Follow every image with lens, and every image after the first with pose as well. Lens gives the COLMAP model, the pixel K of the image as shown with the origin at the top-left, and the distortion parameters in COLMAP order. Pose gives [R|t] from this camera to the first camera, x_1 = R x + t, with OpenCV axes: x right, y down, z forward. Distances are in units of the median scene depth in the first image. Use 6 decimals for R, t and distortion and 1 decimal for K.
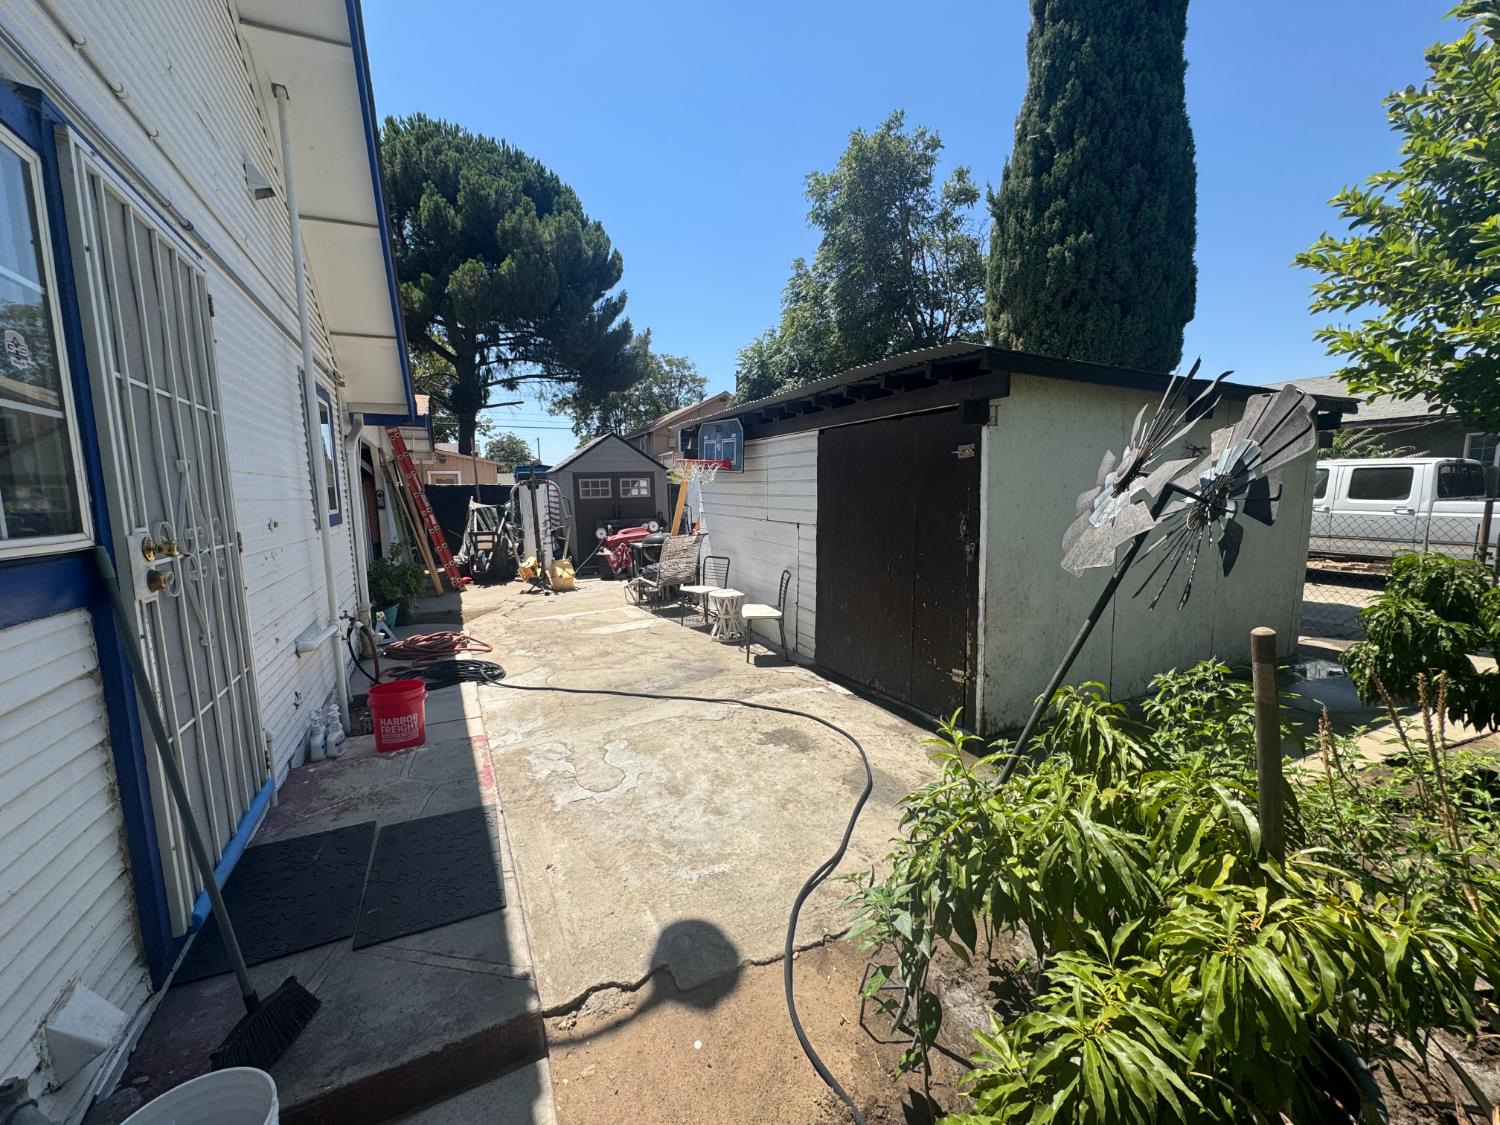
lens RADIAL K [[605.0, 0, 750.8], [0, 605.0, 560.8], [0, 0, 1]] dist [-0.003077, -0.000515]
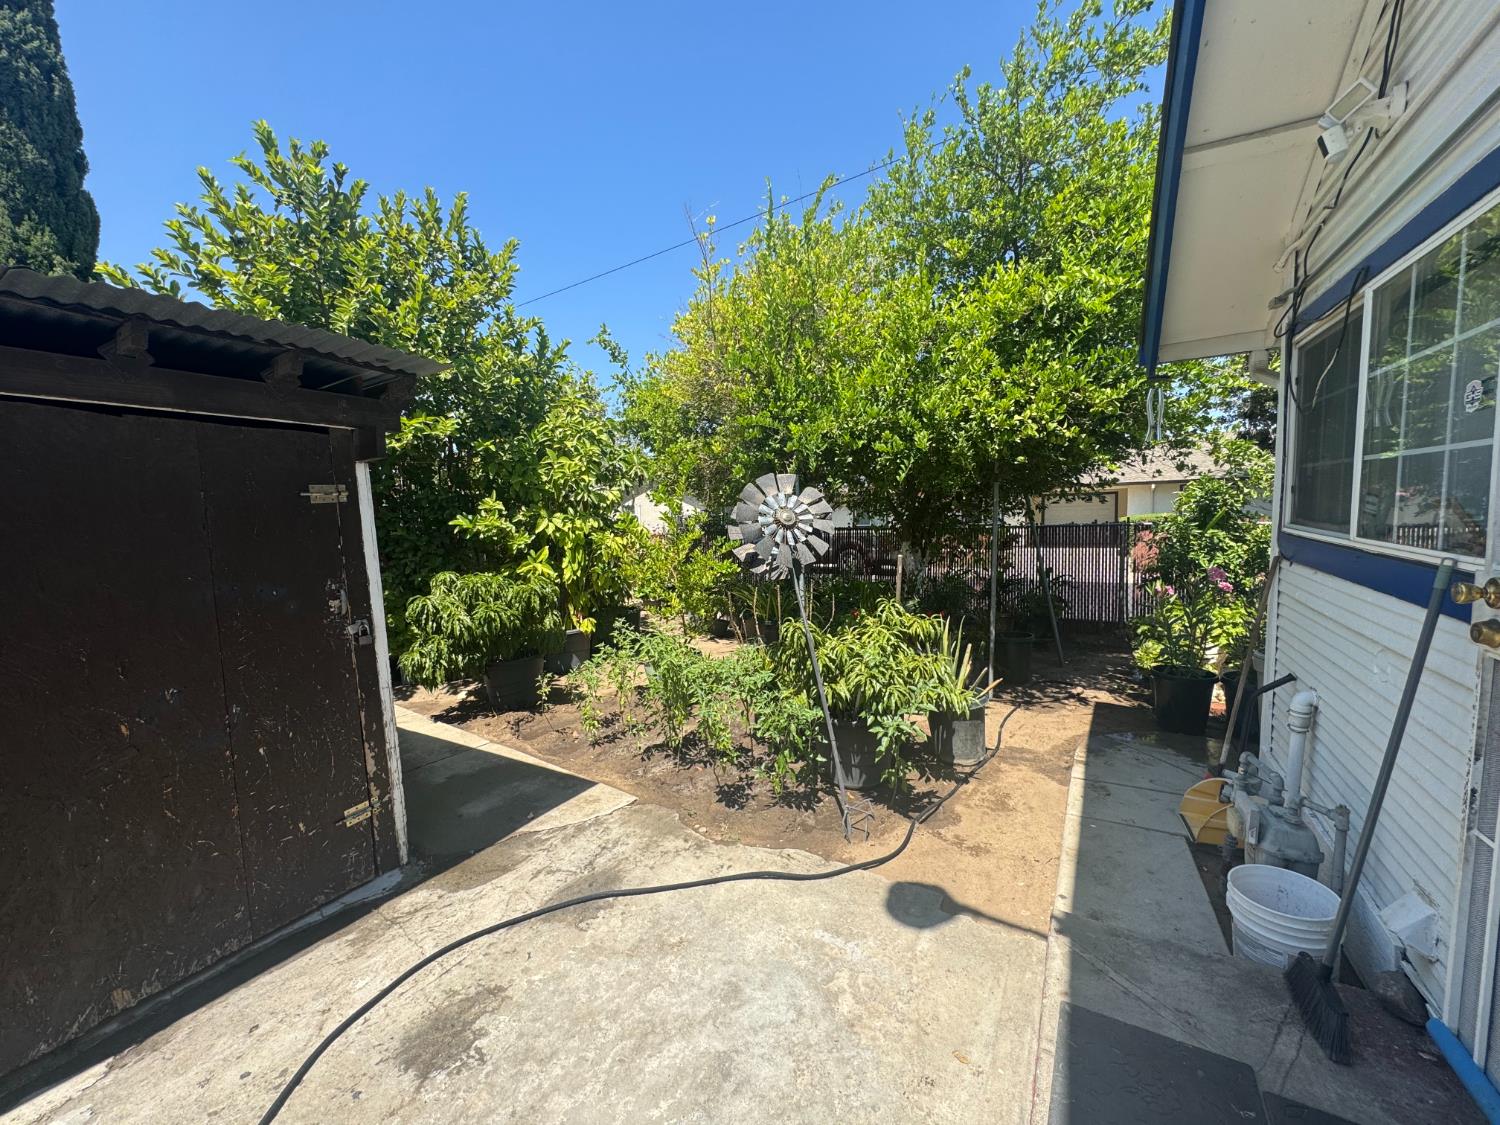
lens RADIAL K [[605.0, 0, 751.1], [0, 605.0, 565.3], [0, 0, 1]] dist [-0.003077, -0.000515]
pose [[-0.550995, -0.050022, 0.833008, -0.499208], [0.136911, 0.979258, 0.149364, -0.139422], [-0.823201, 0.196346, -0.532717, 1.002513]]
